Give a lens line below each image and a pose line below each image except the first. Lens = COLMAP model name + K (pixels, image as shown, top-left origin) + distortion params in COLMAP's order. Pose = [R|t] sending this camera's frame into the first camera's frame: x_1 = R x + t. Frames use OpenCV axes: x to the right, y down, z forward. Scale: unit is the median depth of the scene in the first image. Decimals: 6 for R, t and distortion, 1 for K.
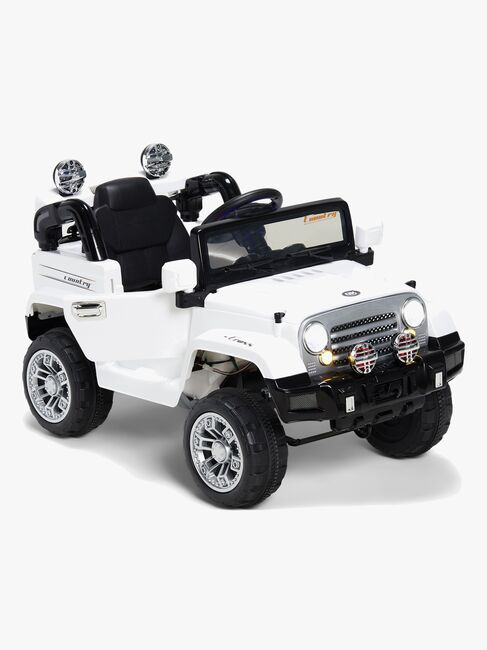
lens RADIAL K [[1819.3, 0, 243.8], [0, 1819.3, 291.0], [0, 0, 1]] dist [0.691720, -0.063976]
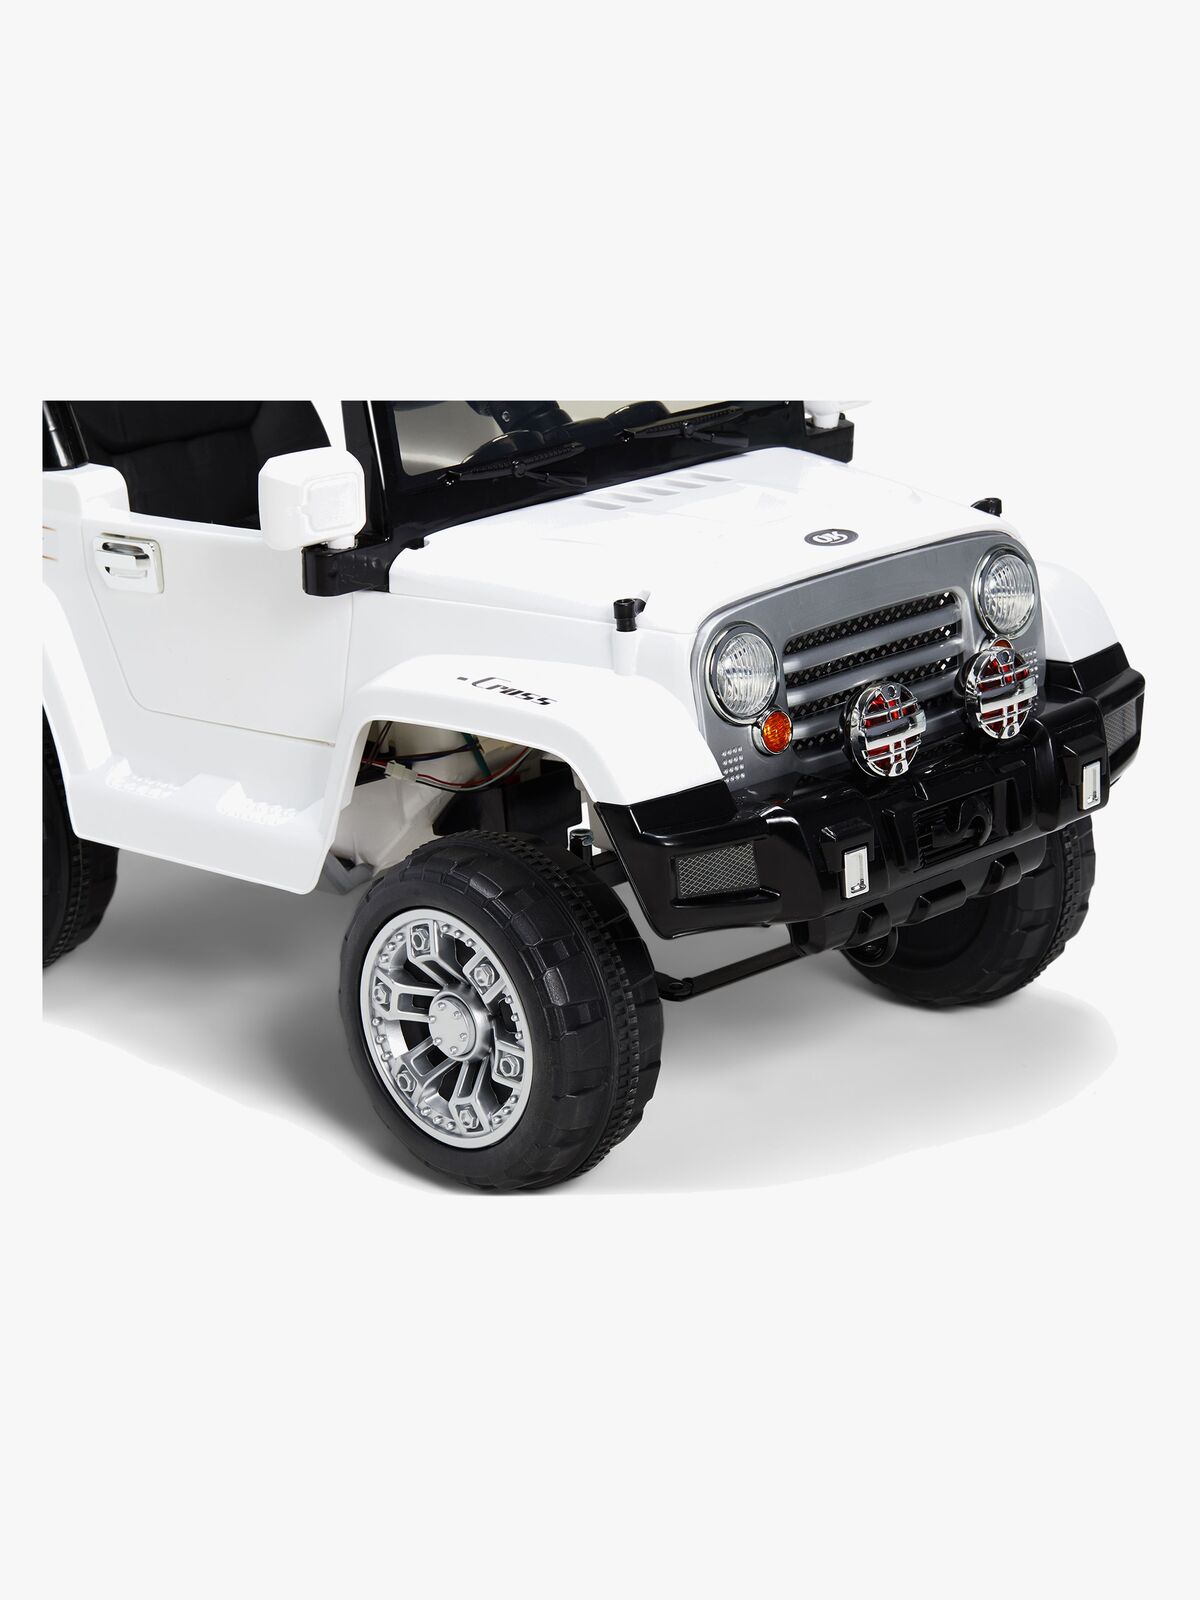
lens RADIAL K [[4478.2, 0, 600.7], [0, 4478.2, 716.2], [0, 0, 1]] dist [0.691720, -0.063976]
pose [[0.998792, -0.030749, 0.038329, -0.016013], [0.029467, 0.999002, 0.033580, 0.005445], [-0.039323, -0.032410, 0.998701, 0.188147]]
